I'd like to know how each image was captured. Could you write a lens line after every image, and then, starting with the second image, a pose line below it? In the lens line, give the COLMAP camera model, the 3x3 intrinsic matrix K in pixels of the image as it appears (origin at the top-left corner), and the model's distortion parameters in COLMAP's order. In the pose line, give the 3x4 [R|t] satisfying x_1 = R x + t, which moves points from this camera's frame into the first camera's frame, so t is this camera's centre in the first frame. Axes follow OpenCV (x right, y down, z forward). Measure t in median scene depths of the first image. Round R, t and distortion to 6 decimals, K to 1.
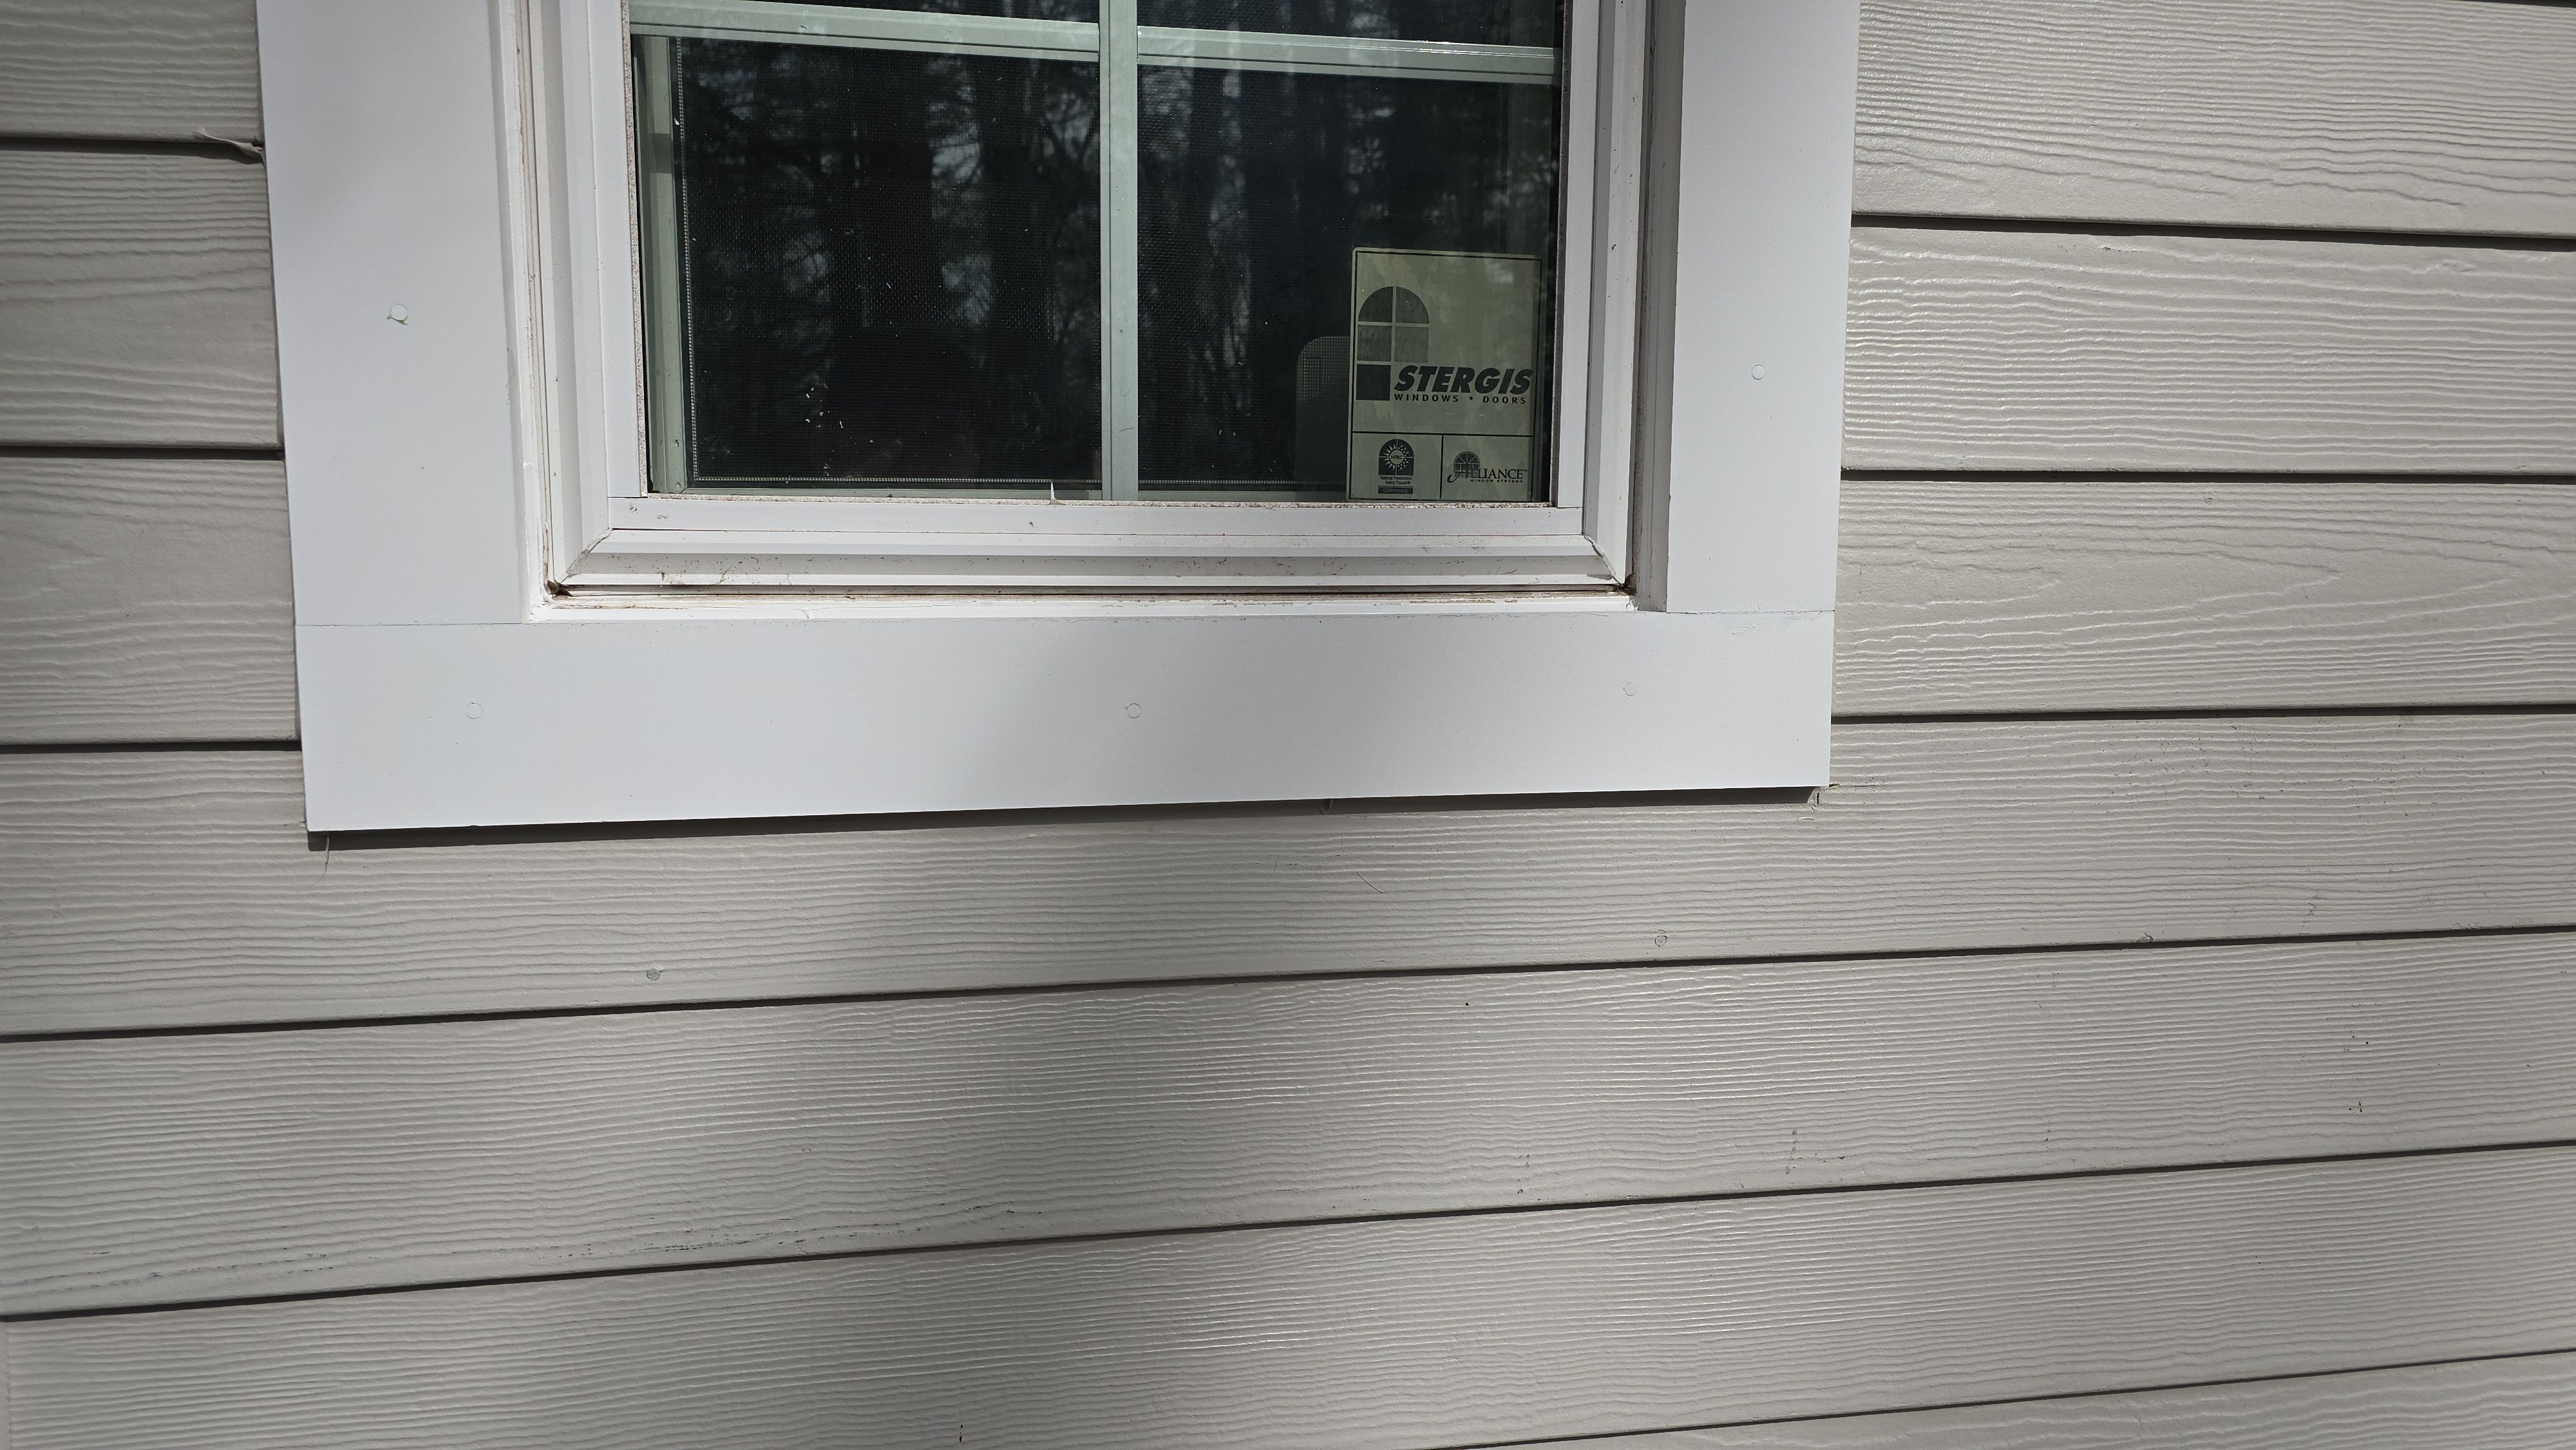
lens RADIAL K [[1760.6, 0, 1261.0], [0, 1760.6, 722.0], [0, 0, 1]] dist [0.100894, -0.100166]
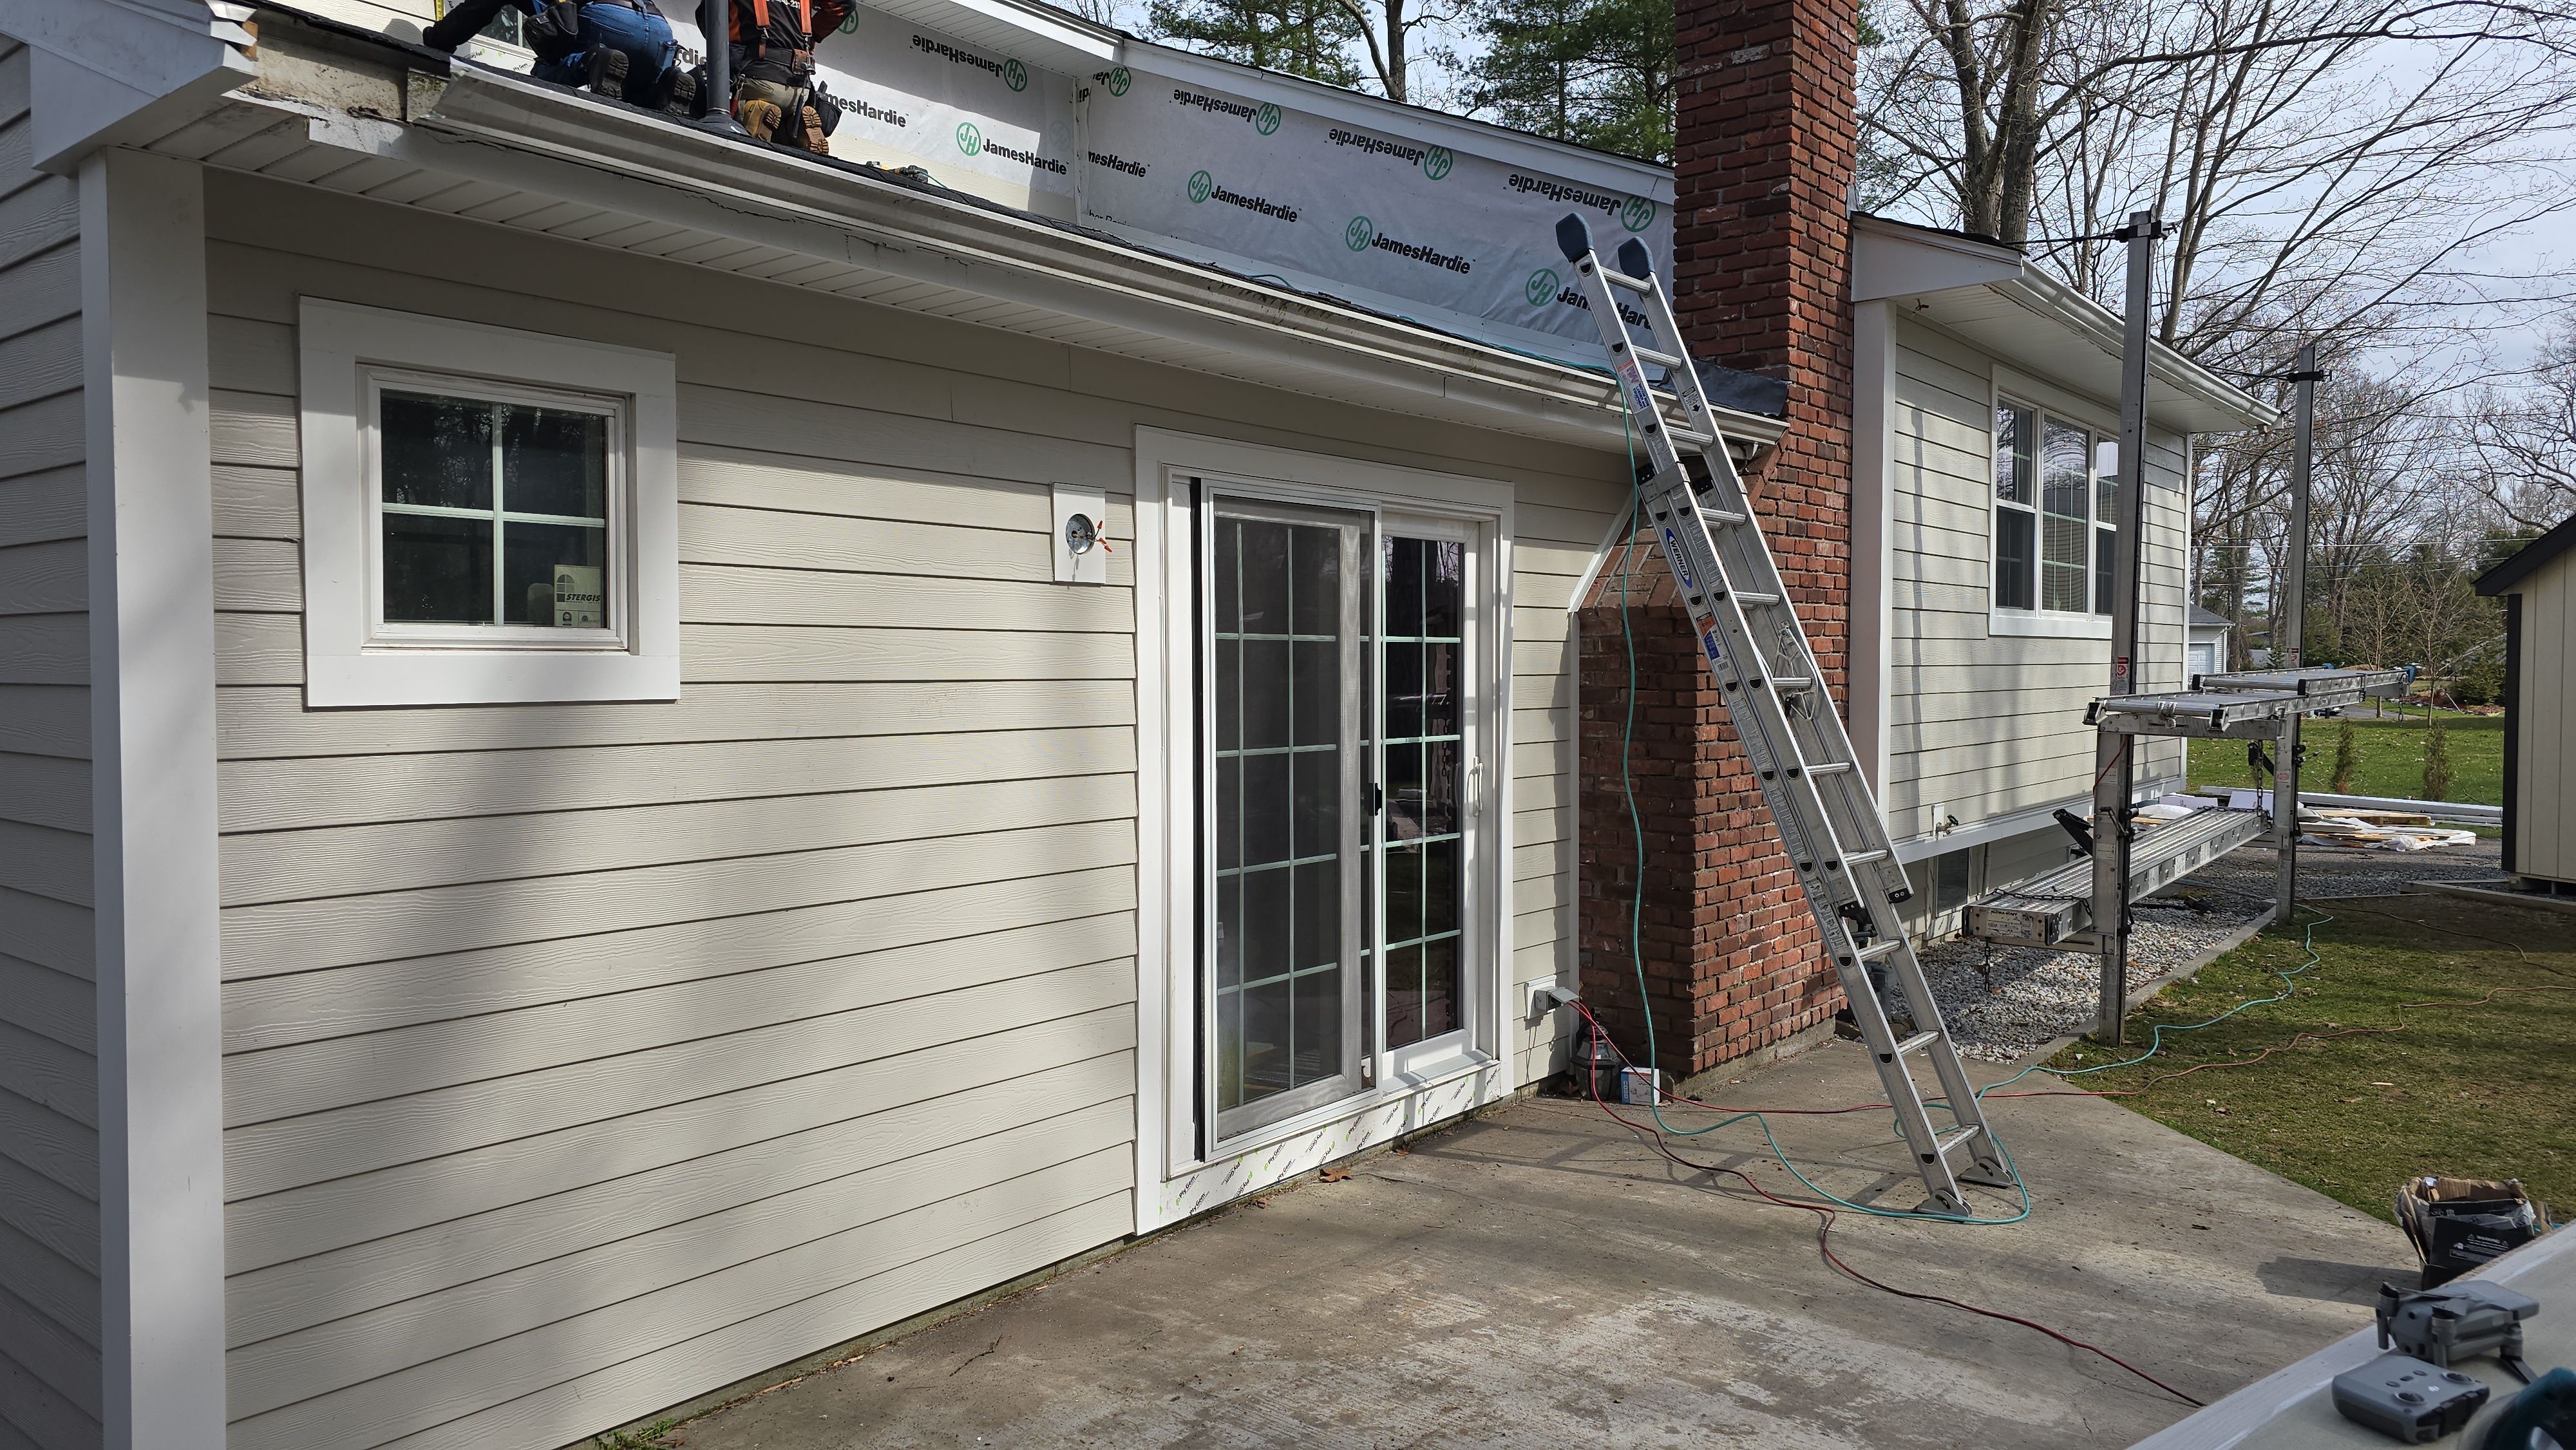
lens RADIAL K [[1760.6, 0, 1261.0], [0, 1760.6, 722.0], [0, 0, 1]] dist [0.100894, -0.100166]
pose [[0.777052, -0.021874, 0.629056, -1.228911], [0.064652, 0.996884, -0.045198, 0.364339], [-0.626107, 0.075791, 0.776045, -3.037081]]
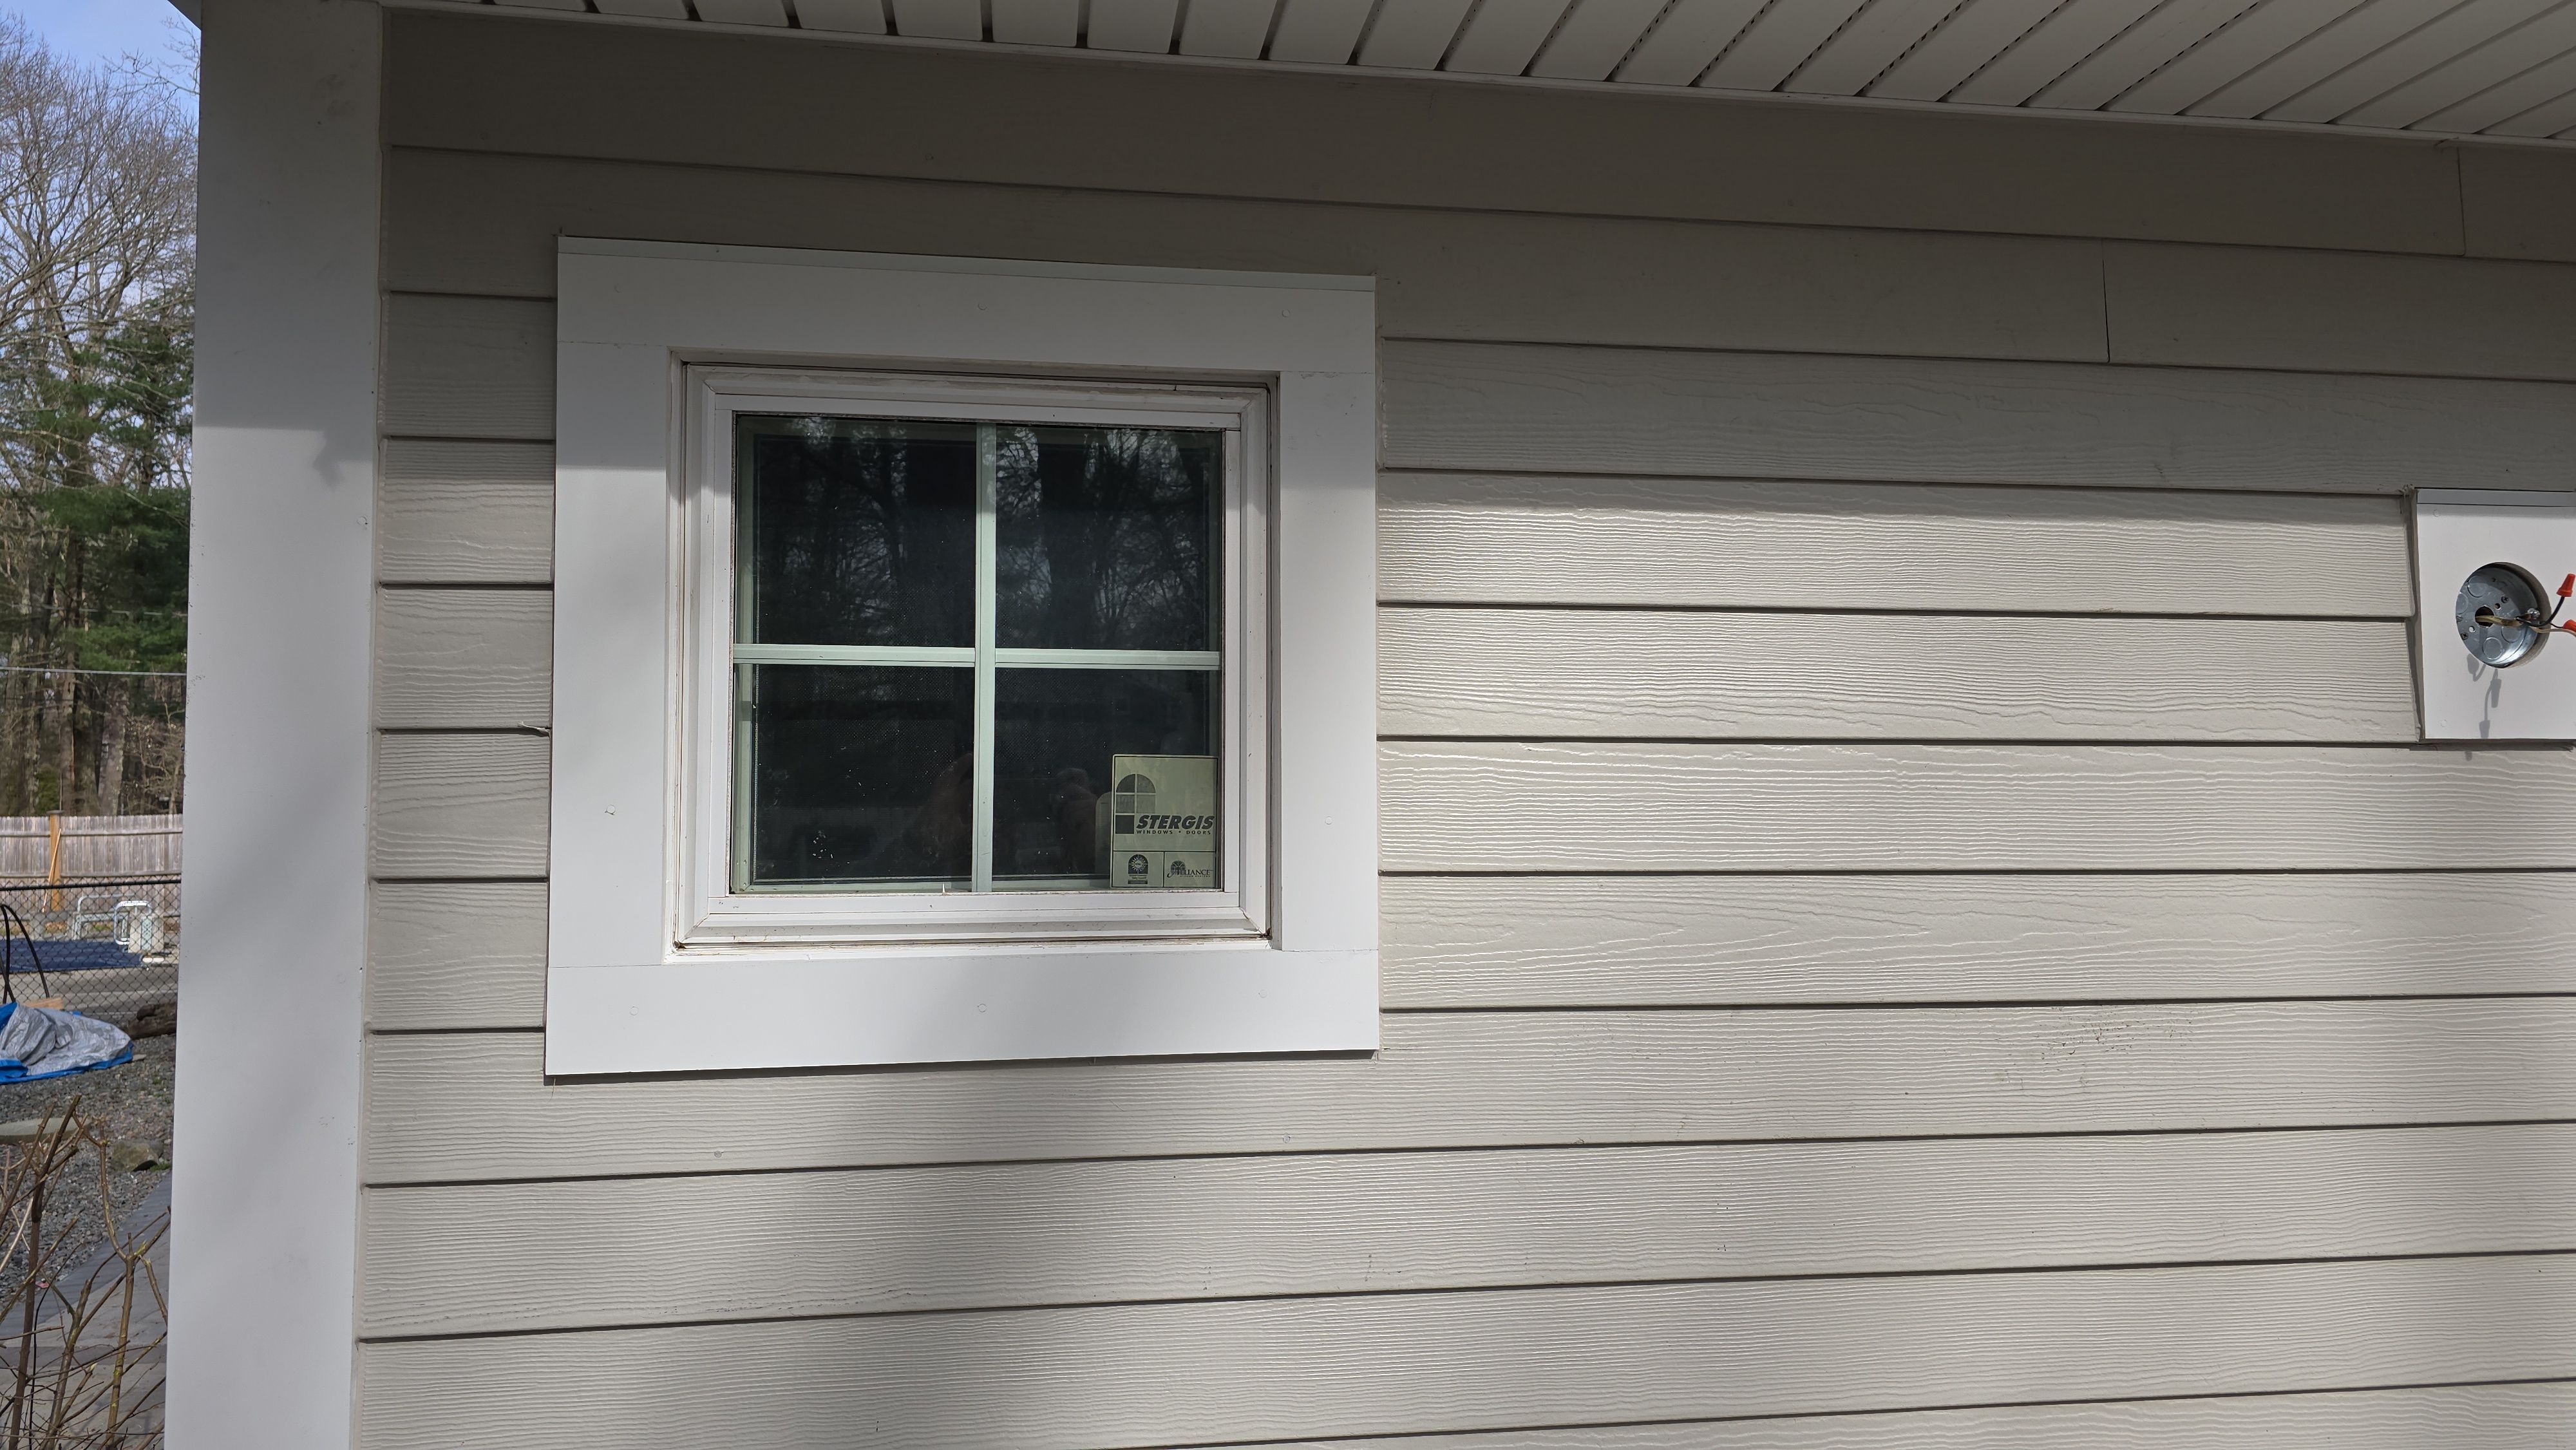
lens RADIAL K [[1760.6, 0, 1261.0], [0, 1760.6, 722.0], [0, 0, 1]] dist [0.100894, -0.100166]
pose [[0.999289, -0.006832, -0.037072, 0.273495], [0.000925, 0.987588, -0.157062, -0.009796], [0.037685, 0.156916, 0.986893, -0.814896]]
